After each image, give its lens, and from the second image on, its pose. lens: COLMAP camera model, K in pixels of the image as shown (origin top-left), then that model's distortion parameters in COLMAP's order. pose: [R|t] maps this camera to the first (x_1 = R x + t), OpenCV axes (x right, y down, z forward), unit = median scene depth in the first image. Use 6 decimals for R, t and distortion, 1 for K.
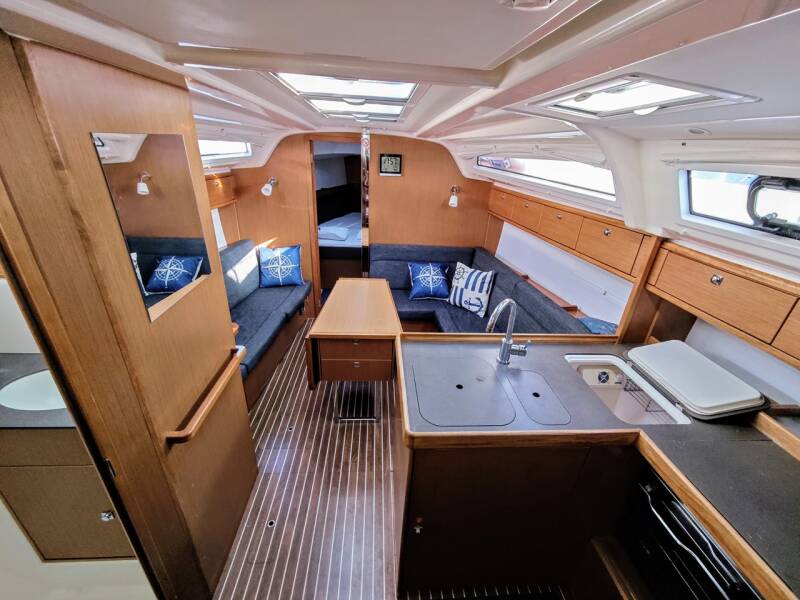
lens RADIAL K [[332.7, 0, 400.0], [0, 332.7, 300.0], [0, 0, 1]] dist [-0.001538, 0.000453]
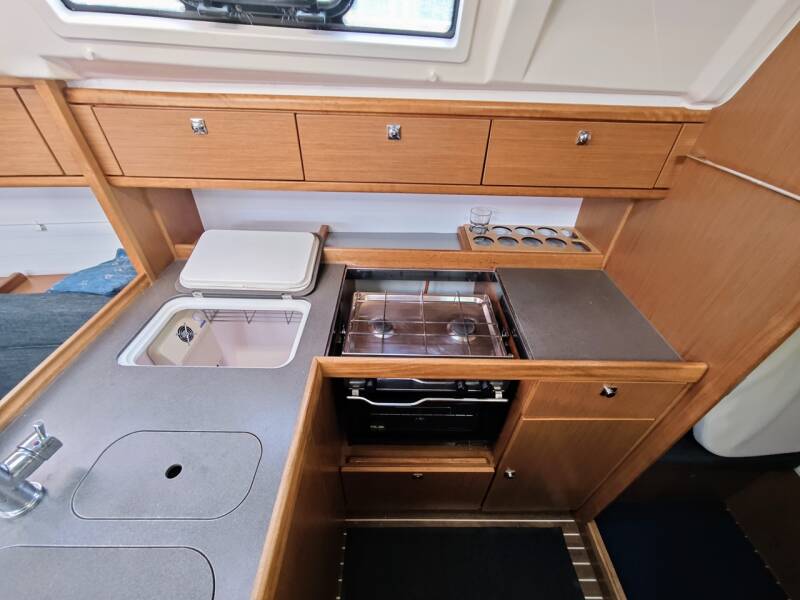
lens RADIAL K [[332.7, 0, 400.0], [0, 332.7, 300.0], [0, 0, 1]] dist [-0.001538, 0.000453]
pose [[0.054311, -0.657059, 0.751880, 0.191374], [0.391457, 0.706725, 0.589323, -0.039801], [-0.918592, 0.262322, 0.295594, 0.415281]]
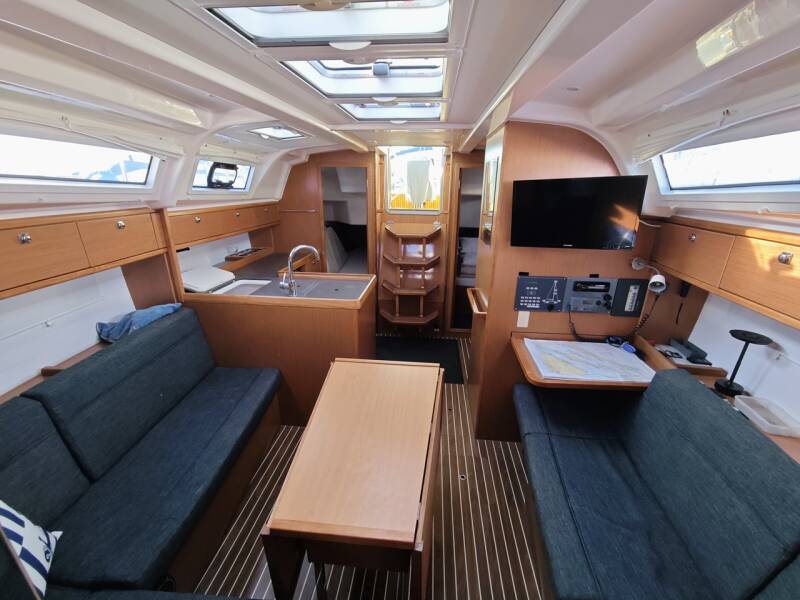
lens RADIAL K [[332.7, 0, 400.0], [0, 332.7, 300.0], [0, 0, 1]] dist [-0.001538, 0.000453]
pose [[-0.985799, -0.104806, 0.131208, -0.339389], [0.015318, 0.721958, 0.691768, -0.797702], [-0.167228, 0.683954, -0.710100, 1.943168]]
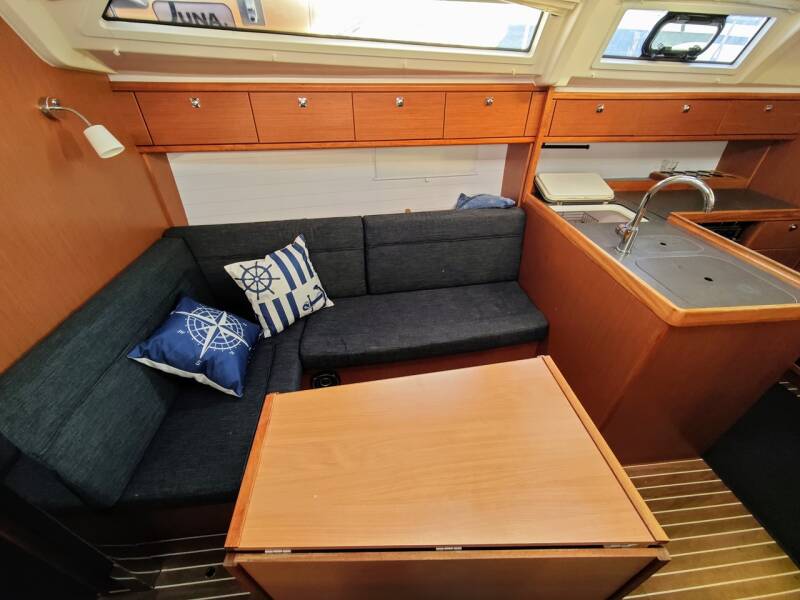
lens RADIAL K [[332.7, 0, 400.0], [0, 332.7, 300.0], [0, 0, 1]] dist [-0.001538, 0.000453]
pose [[-0.042967, -0.620755, 0.782826, -0.484739], [0.404748, 0.705555, 0.581697, -0.521768], [-0.913418, 0.341841, 0.220933, 1.400670]]
